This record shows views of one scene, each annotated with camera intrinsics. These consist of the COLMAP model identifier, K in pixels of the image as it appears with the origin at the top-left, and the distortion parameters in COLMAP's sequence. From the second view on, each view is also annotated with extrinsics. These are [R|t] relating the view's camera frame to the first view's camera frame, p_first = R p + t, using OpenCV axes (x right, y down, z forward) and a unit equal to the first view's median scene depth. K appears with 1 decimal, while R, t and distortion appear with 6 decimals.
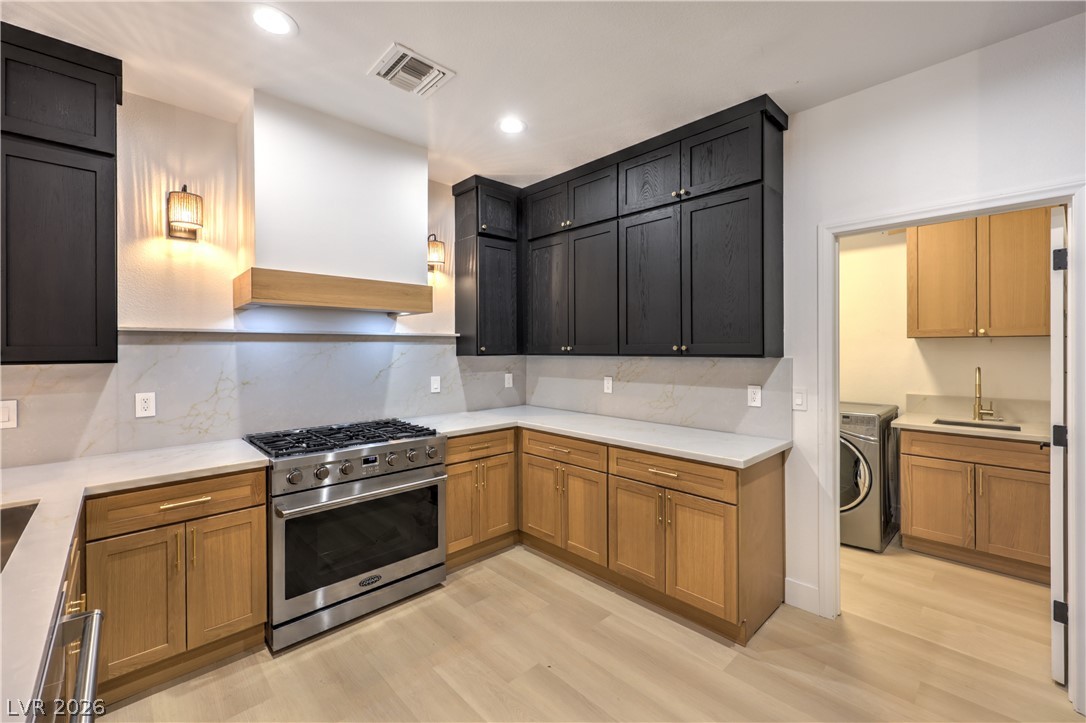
lens RADIAL K [[447.5, 0, 539.6], [0, 447.5, 348.5], [0, 0, 1]] dist [-0.000154, -0.000246]
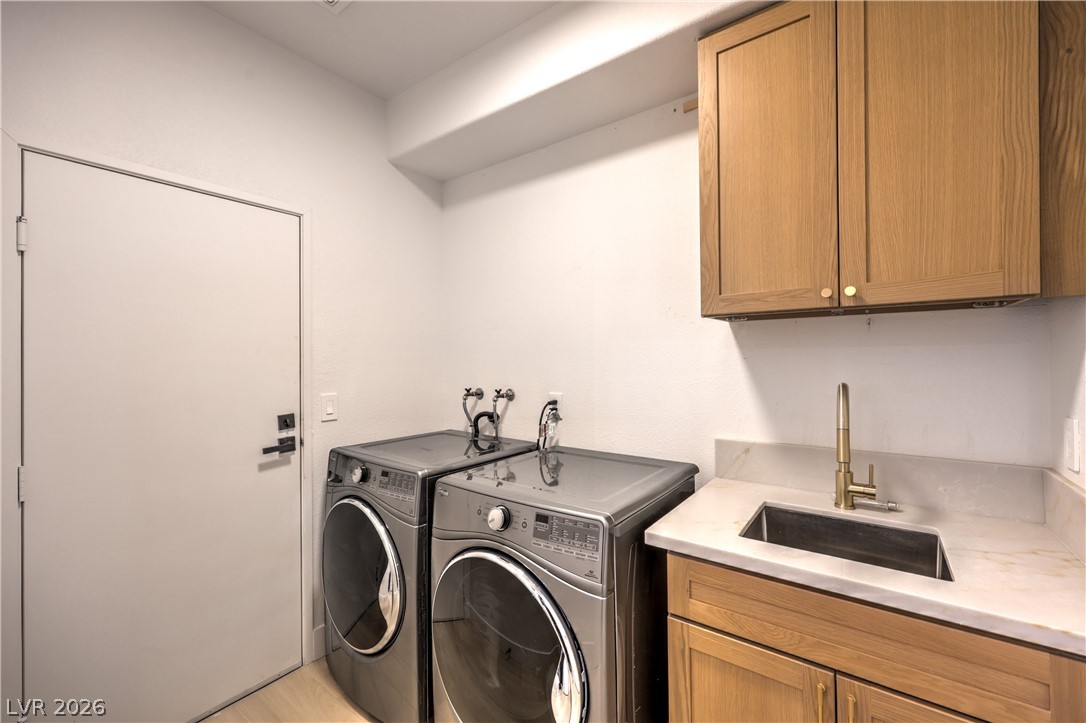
lens RADIAL K [[446.5, 0, 544.1], [0, 446.5, 357.7], [0, 0, 1]] dist [0.000361, 0.000019]
pose [[0.984842, -0.003466, 0.173422, 0.630236], [0.004707, 0.999966, -0.006749, 0.019253], [-0.173393, 0.007463, 0.984824, 0.634926]]
